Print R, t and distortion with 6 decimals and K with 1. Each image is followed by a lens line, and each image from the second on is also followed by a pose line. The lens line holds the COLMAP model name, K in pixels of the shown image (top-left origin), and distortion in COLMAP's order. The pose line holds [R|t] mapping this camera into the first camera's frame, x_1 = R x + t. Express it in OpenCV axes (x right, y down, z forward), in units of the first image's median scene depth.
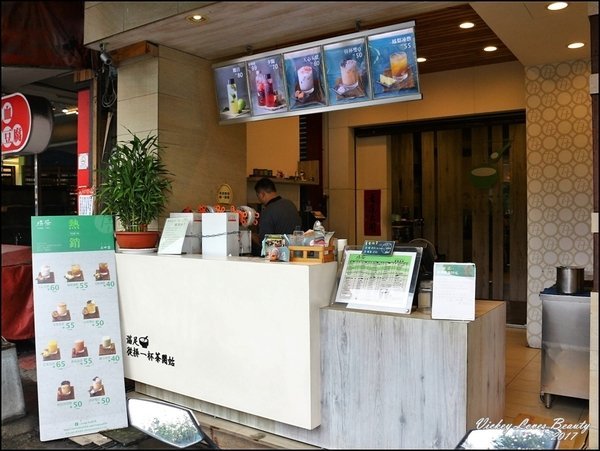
lens RADIAL K [[554.8, 0, 289.9], [0, 554.8, 221.7], [0, 0, 1]] dist [-0.161096, 0.141680]
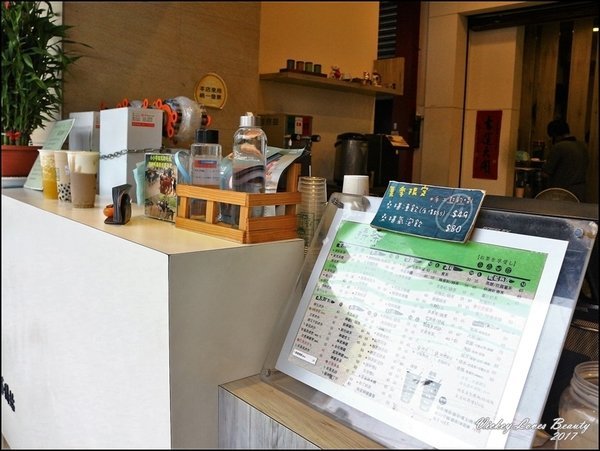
lens RADIAL K [[554.8, 0, 289.9], [0, 554.8, 221.7], [0, 0, 1]] dist [-0.161096, 0.141680]
pose [[0.974133, 0.071350, -0.214415, 0.107059], [-0.046714, 0.991932, 0.117847, 0.016566], [0.221094, -0.104783, 0.969607, 0.496678]]
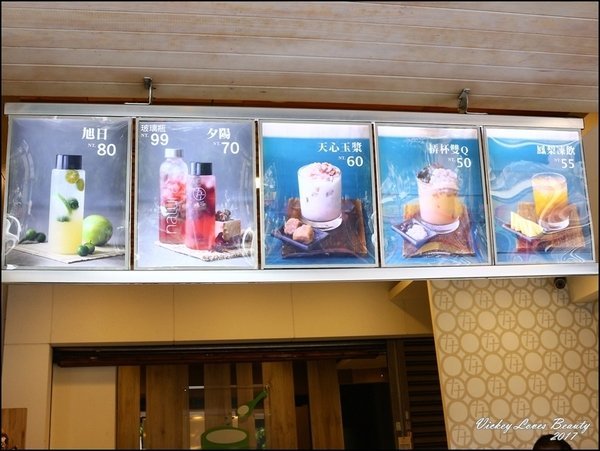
lens RADIAL K [[696.8, 0, 289.4], [0, 696.8, 225.7], [0, 0, 1]] dist [-0.107945, 0.053799]
pose [[0.717947, 0.206455, 0.664777, -0.298023], [0.060797, 0.932758, -0.355340, -0.056995], [-0.693438, 0.295531, 0.657119, 0.650643]]
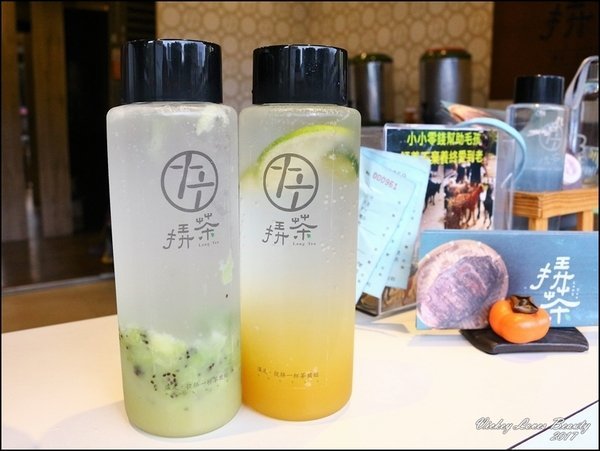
lens RADIAL K [[554.8, 0, 289.9], [0, 554.8, 221.7], [0, 0, 1]] dist [-0.161096, 0.141680]
pose [[0.358941, -0.152439, 0.920828, -0.128876], [0.003017, 0.986757, 0.162177, 0.019186], [-0.933355, -0.055434, 0.354647, 0.749381]]
